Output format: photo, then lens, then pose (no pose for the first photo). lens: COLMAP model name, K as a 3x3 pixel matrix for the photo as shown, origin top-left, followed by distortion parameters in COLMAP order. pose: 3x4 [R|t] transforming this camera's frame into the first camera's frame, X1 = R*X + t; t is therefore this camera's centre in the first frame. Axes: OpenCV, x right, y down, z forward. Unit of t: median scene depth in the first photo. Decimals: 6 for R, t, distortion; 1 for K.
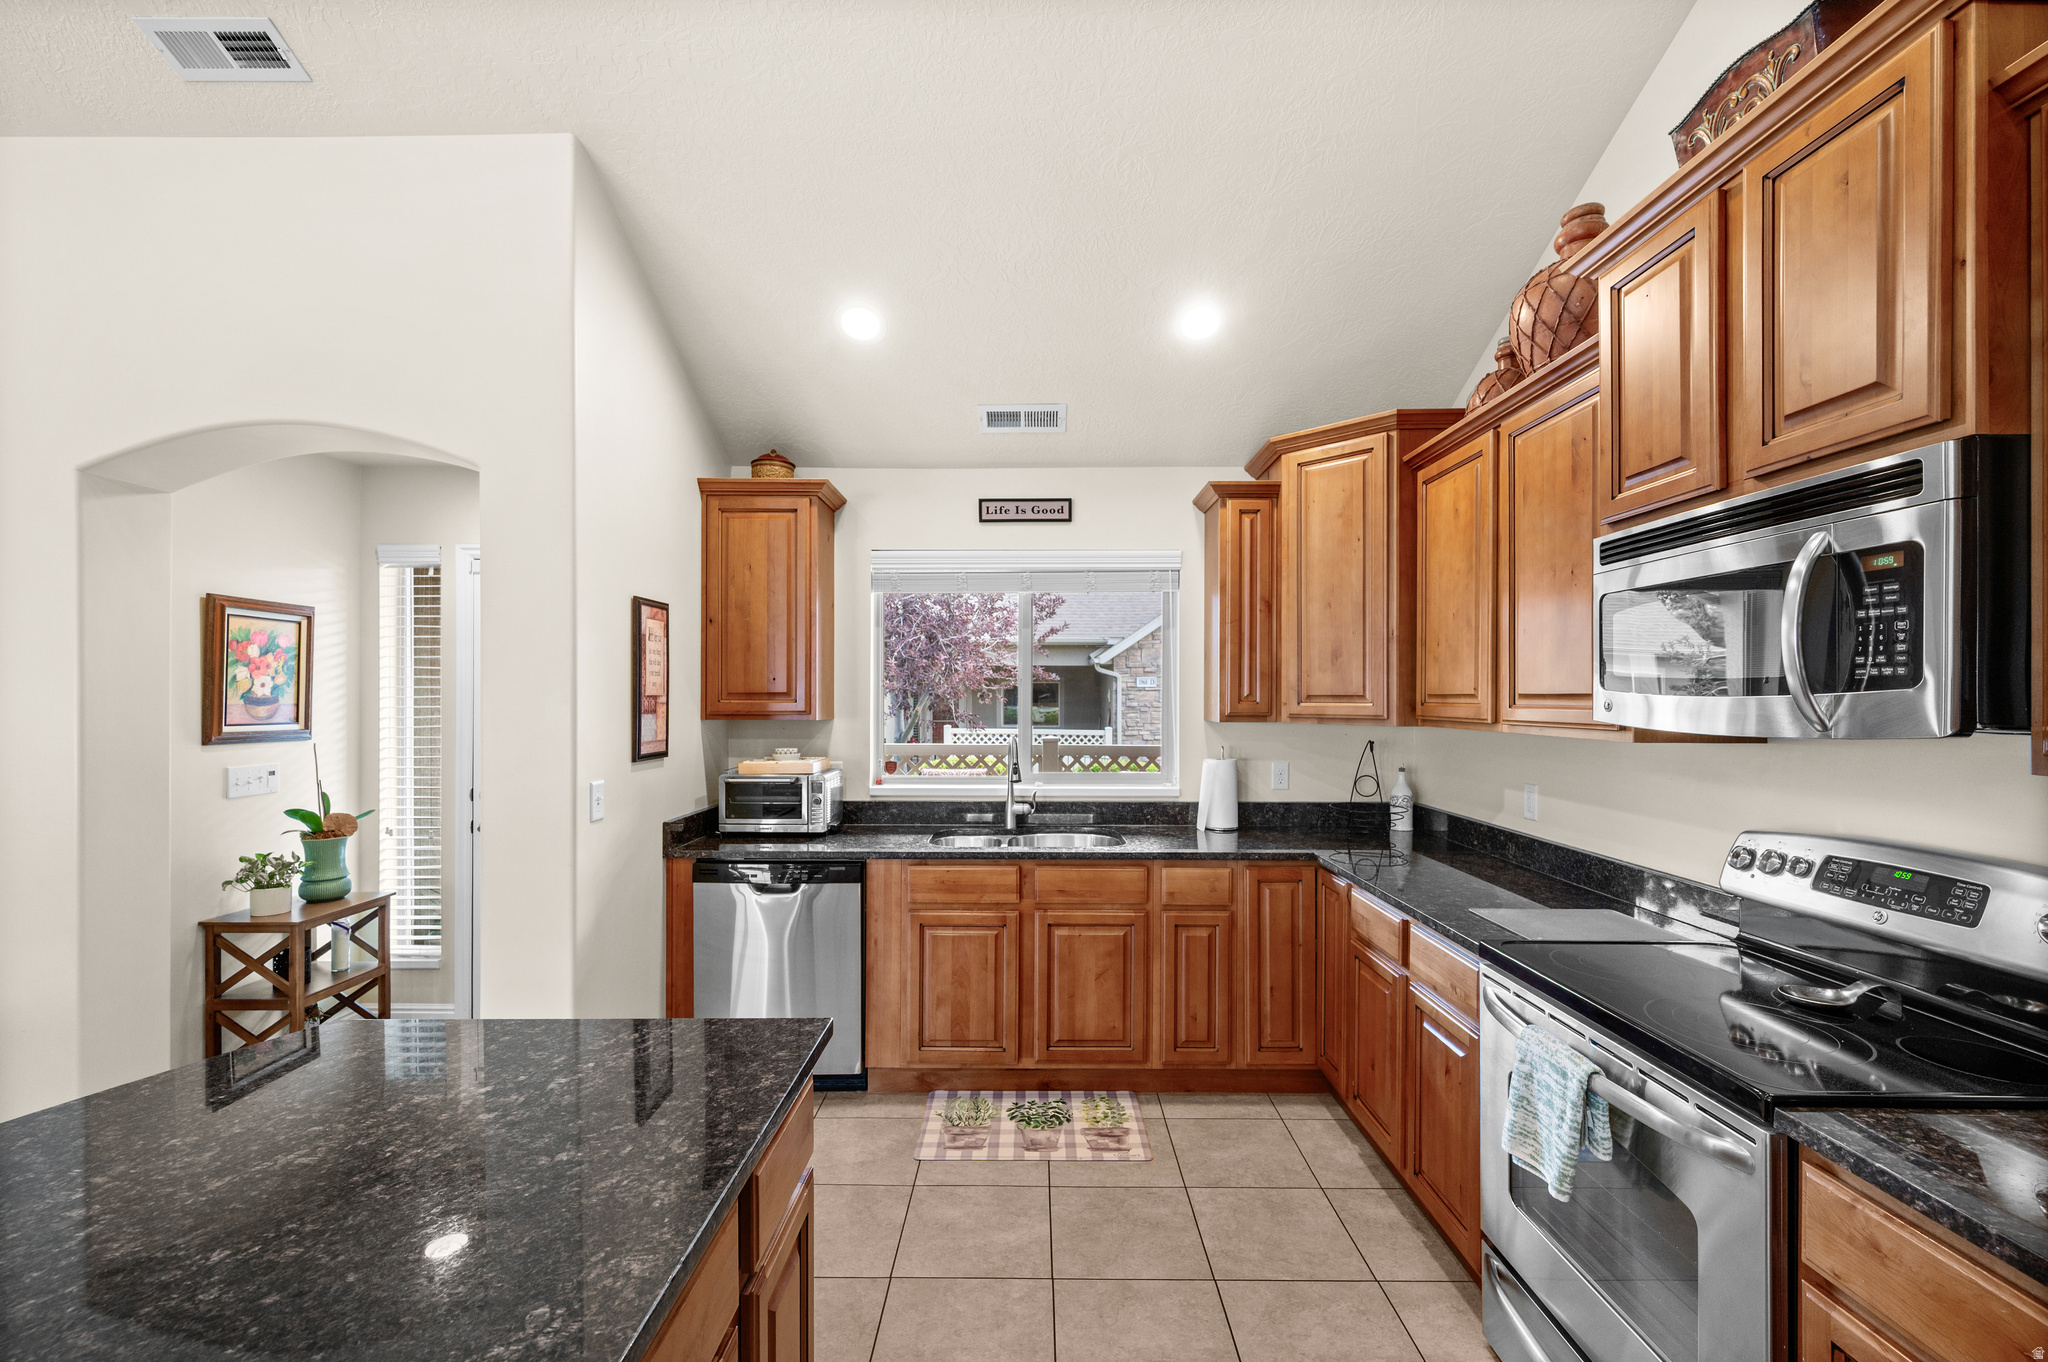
lens RADIAL K [[839.4, 0, 1030.7], [0, 839.4, 699.3], [0, 0, 1]] dist [-0.000744, -0.000293]
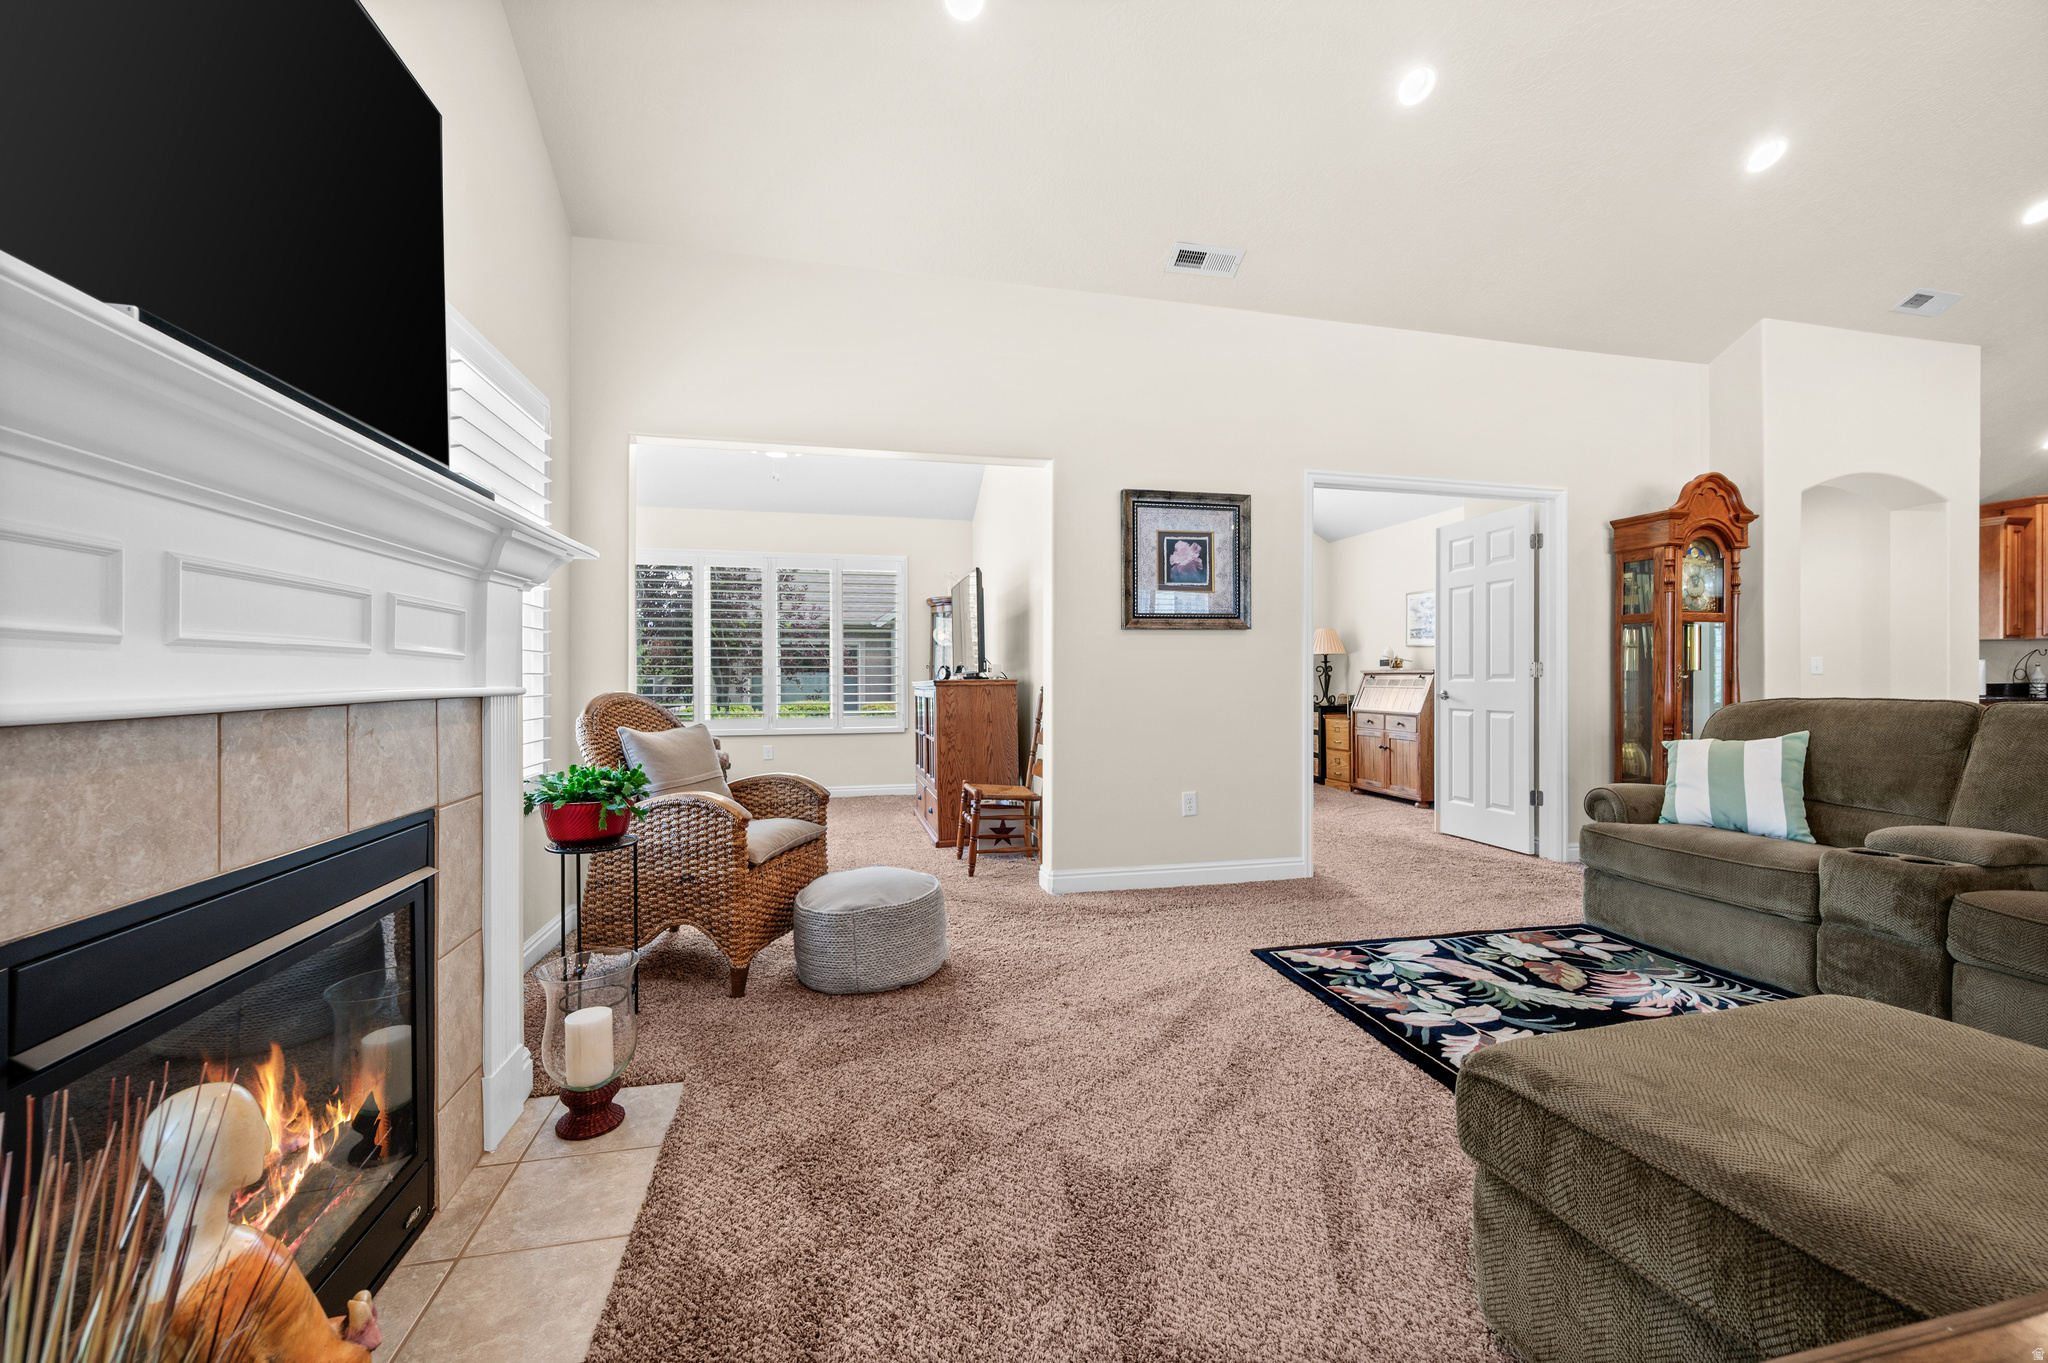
lens RADIAL K [[811.5, 0, 1038.9], [0, 811.5, 683.3], [0, 0, 1]] dist [-0.002663, 0.000321]
pose [[0.971270, -0.004198, 0.237942, -2.685750], [0.003710, 0.999990, 0.002500, 0.132196], [-0.237950, -0.001545, 0.971276, -0.335497]]
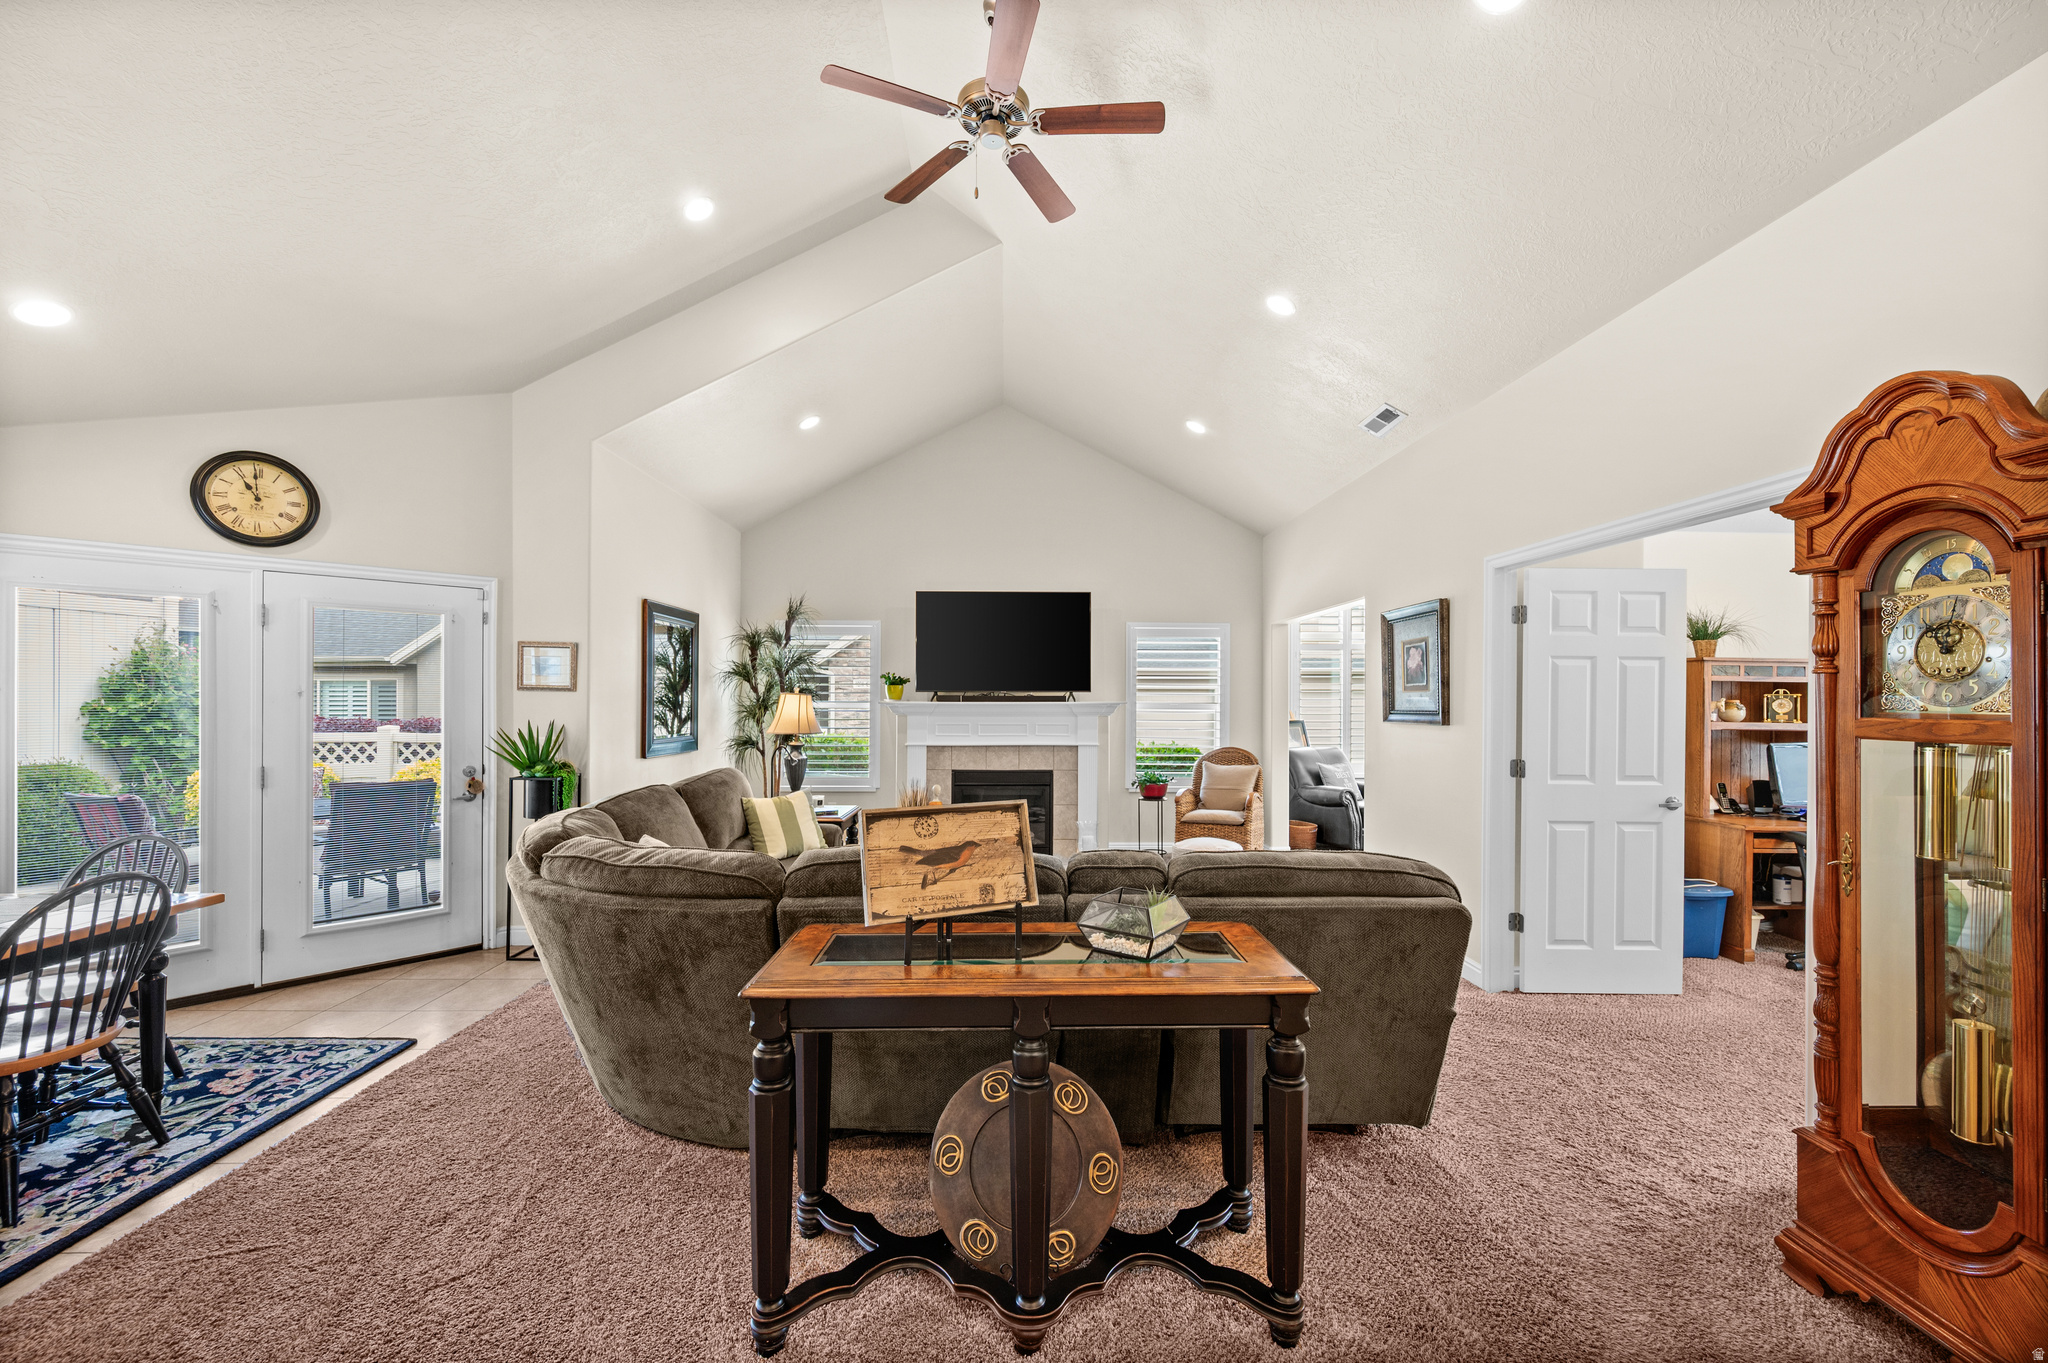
lens RADIAL K [[811.5, 0, 1020.1], [0, 811.5, 690.4], [0, 0, 1]] dist [-0.002663, 0.000321]
pose [[0.020372, -0.007774, -0.999762, -0.606273], [-0.007598, 0.999940, -0.007930, 0.001744], [0.999764, 0.007758, 0.020311, 0.124616]]
